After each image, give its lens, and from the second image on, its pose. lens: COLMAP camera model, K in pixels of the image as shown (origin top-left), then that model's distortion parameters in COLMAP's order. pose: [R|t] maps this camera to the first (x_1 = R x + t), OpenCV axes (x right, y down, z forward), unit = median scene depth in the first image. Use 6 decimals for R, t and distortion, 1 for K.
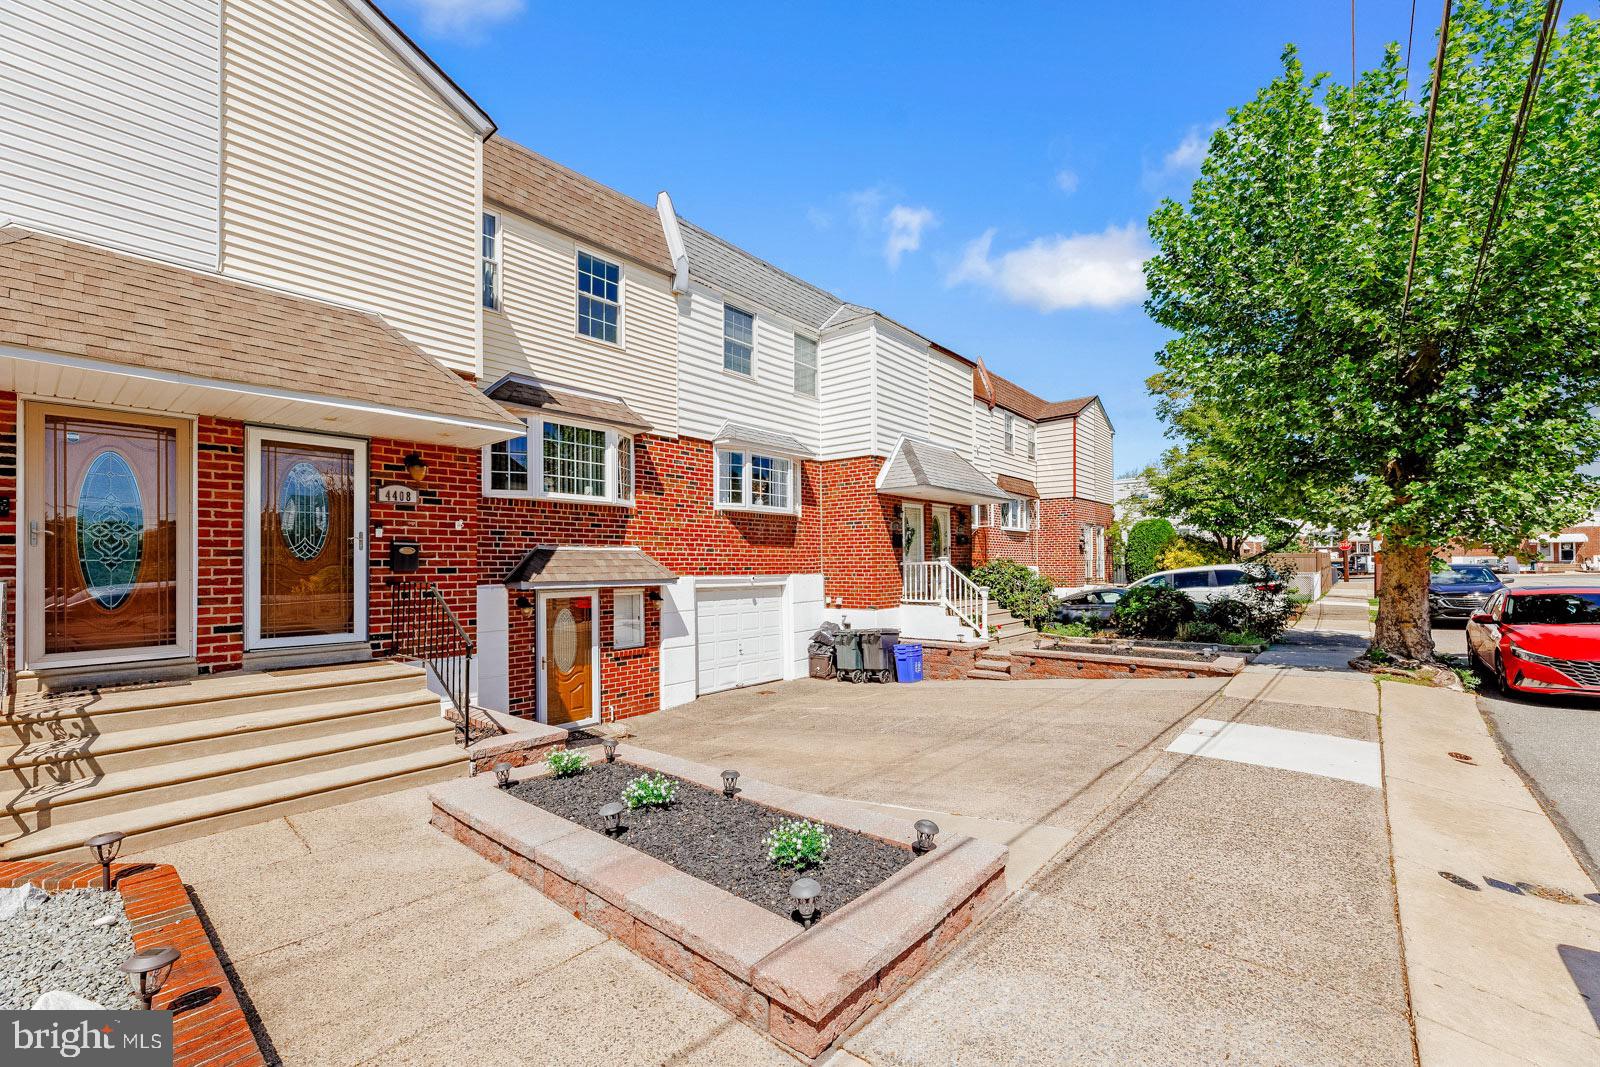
lens RADIAL K [[657.2, 0, 799.2], [0, 657.2, 552.3], [0, 0, 1]] dist [-0.000252, 0.000138]
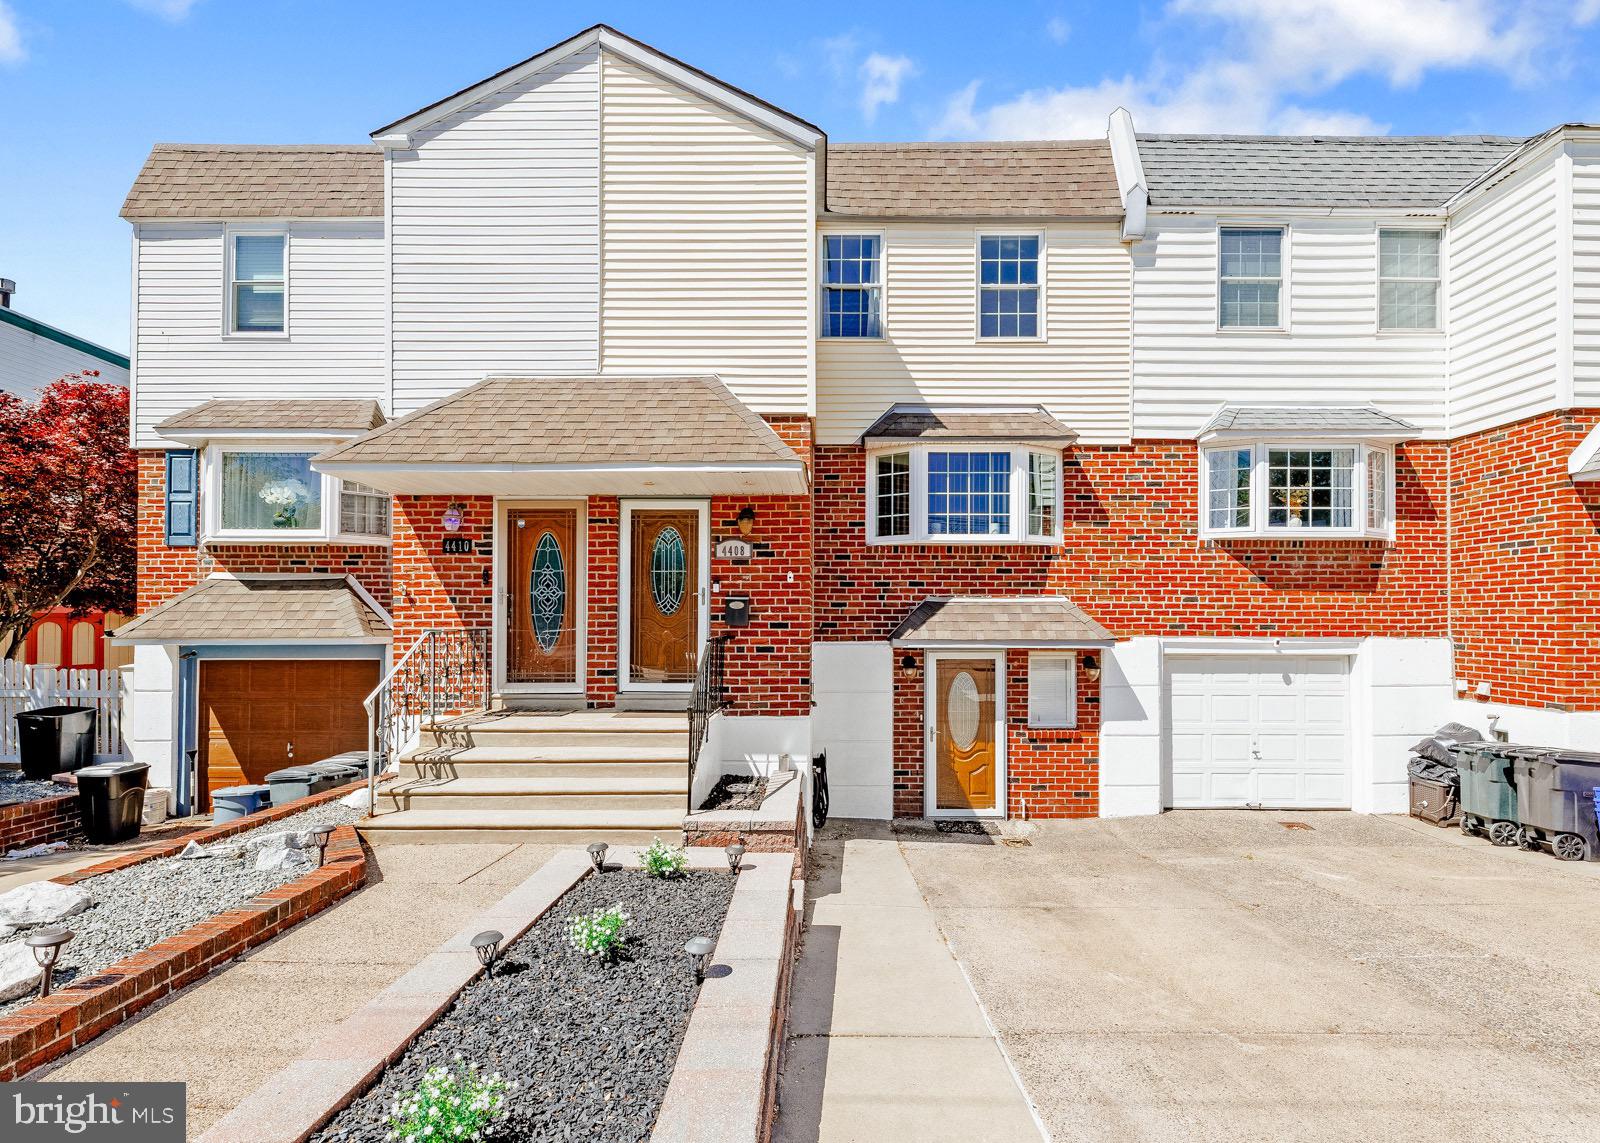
lens RADIAL K [[719.6, 0, 827.7], [0, 719.6, 612.3], [0, 0, 1]] dist [-0.001085, 0.000188]
pose [[0.651393, -0.000062, -0.758740, 0.220322], [0.009340, 0.999925, 0.007936, 0.000634], [0.758683, -0.012256, 0.651345, 0.267046]]
